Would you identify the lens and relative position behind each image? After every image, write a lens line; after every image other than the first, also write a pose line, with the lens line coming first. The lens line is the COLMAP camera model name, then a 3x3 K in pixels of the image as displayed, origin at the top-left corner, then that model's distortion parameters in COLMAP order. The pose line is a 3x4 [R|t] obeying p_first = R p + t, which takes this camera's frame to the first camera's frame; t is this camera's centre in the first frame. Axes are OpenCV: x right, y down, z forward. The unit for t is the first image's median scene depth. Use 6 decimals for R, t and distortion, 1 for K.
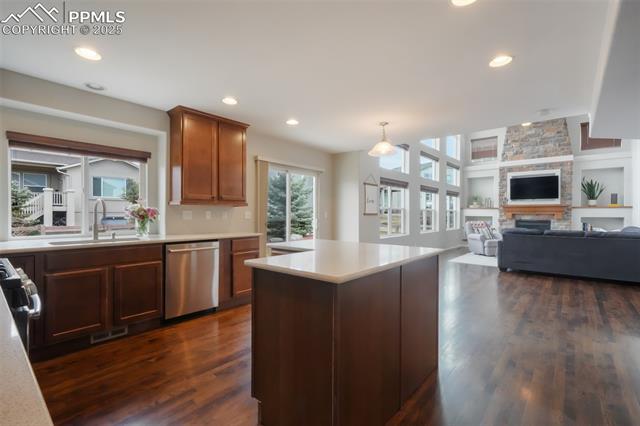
lens RADIAL K [[291.6, 0, 319.6], [0, 291.6, 215.3], [0, 0, 1]] dist [0.001152, 0.001339]
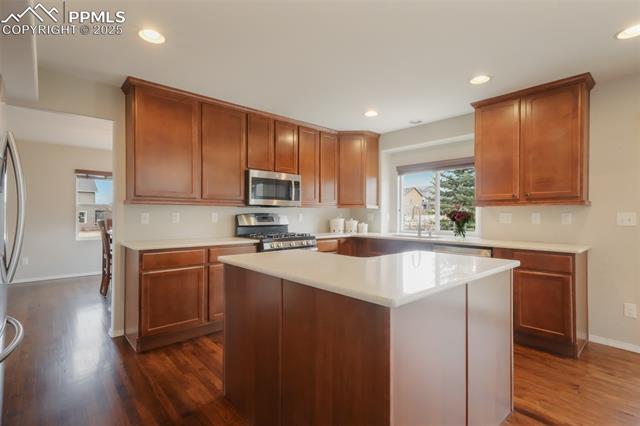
lens RADIAL K [[302.8, 0, 319.9], [0, 302.8, 214.4], [0, 0, 1]] dist [0.011925, -0.000840]
pose [[-0.129320, -0.004793, -0.991591, 0.219411], [-0.010771, 0.999936, -0.003428, -0.001099], [0.991544, 0.010237, -0.129363, 0.243571]]
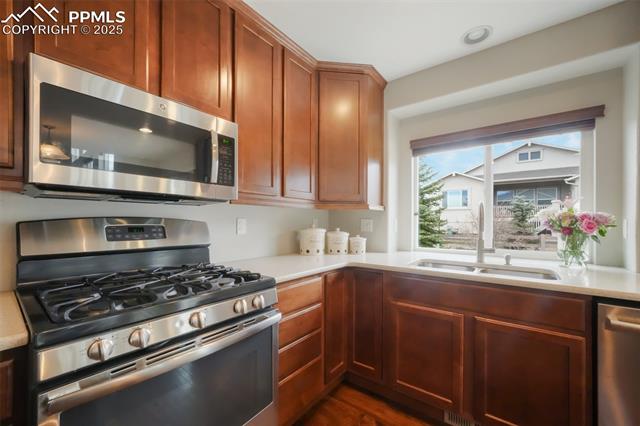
lens RADIAL K [[258.6, 0, 316.7], [0, 258.6, 222.0], [0, 0, 1]] dist [-0.008827, 0.001495]
pose [[0.039694, -0.004050, -0.999204, -0.062306], [-0.009375, 0.999946, -0.004425, -0.001301], [0.999168, 0.009543, 0.039654, 0.199209]]
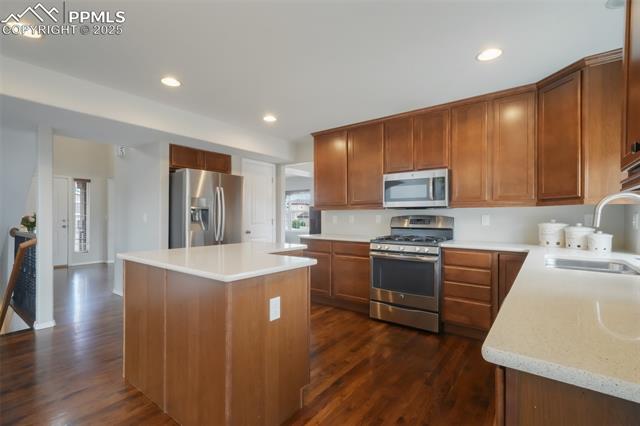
lens RADIAL K [[291.6, 0, 320.3], [0, 291.6, 218.2], [0, 0, 1]] dist [0.001152, 0.001339]
pose [[-0.998124, -0.002558, -0.061169, -0.044077], [-0.003477, 0.999883, 0.014927, -0.005028], [0.061123, 0.015112, -0.998016, 0.500599]]
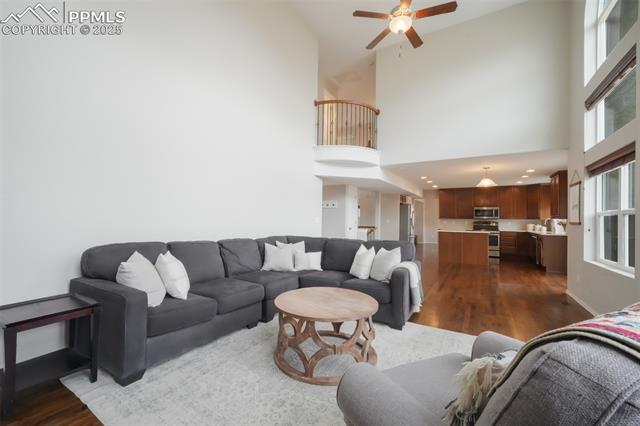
lens RADIAL K [[284.9, 0, 321.7], [0, 284.9, 214.6], [0, 0, 1]] dist [0.016777, 0.001515]
pose [[-0.982205, -0.017812, -0.186965, 0.653538], [-0.015072, 0.999757, -0.016066, -0.002940], [0.187206, -0.012962, -0.982235, 1.109996]]
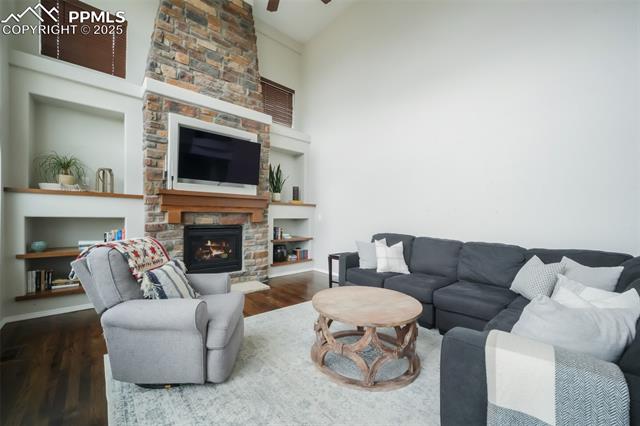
lens RADIAL K [[258.6, 0, 317.9], [0, 258.6, 217.1], [0, 0, 1]] dist [-0.008827, 0.001495]
pose [[0.128827, -0.009636, 0.991620, 0.331797], [-0.012516, 0.999857, 0.011342, -0.003988], [-0.991588, -0.013872, 0.128688, 0.798383]]
